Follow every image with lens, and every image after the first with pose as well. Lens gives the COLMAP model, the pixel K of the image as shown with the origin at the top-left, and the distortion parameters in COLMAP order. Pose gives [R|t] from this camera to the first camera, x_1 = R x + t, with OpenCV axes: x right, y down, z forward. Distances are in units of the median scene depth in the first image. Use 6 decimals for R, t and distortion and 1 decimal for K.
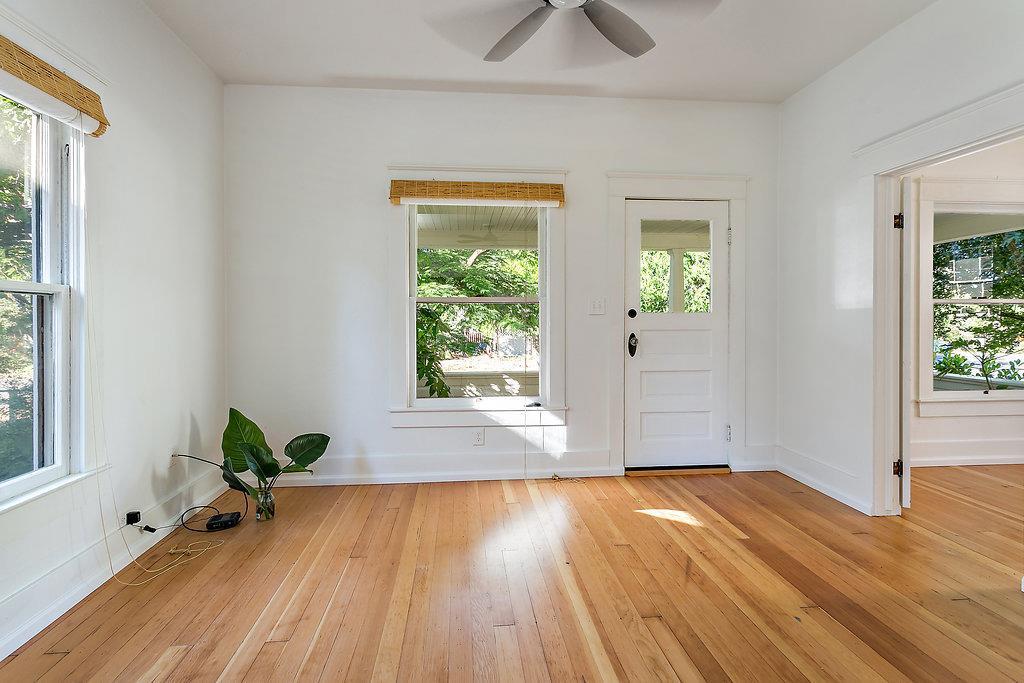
lens RADIAL K [[466.9, 0, 470.3], [0, 466.9, 322.7], [0, 0, 1]] dist [0.000697, 0.000610]
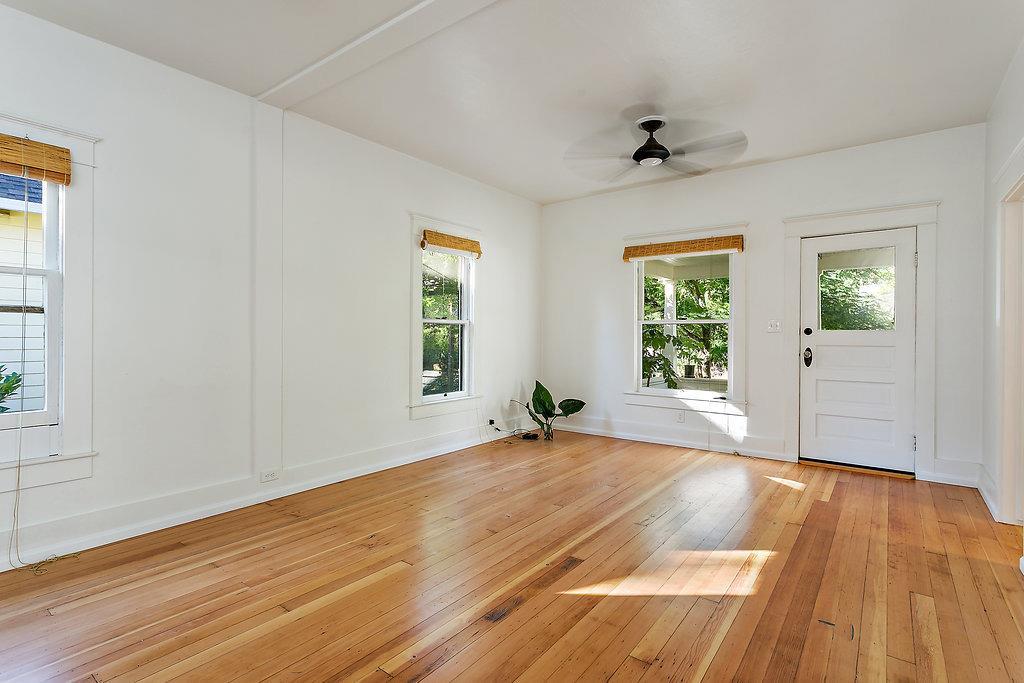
lens RADIAL K [[517.0, 0, 512.0], [0, 517.0, 341.5], [0, 0, 1]] dist [-0.000027, 0.000085]
pose [[0.733924, 0.014971, -0.679067, 0.825010], [-0.011814, 0.999887, 0.009276, 0.003392], [0.679129, 0.001215, 0.734018, -0.608154]]
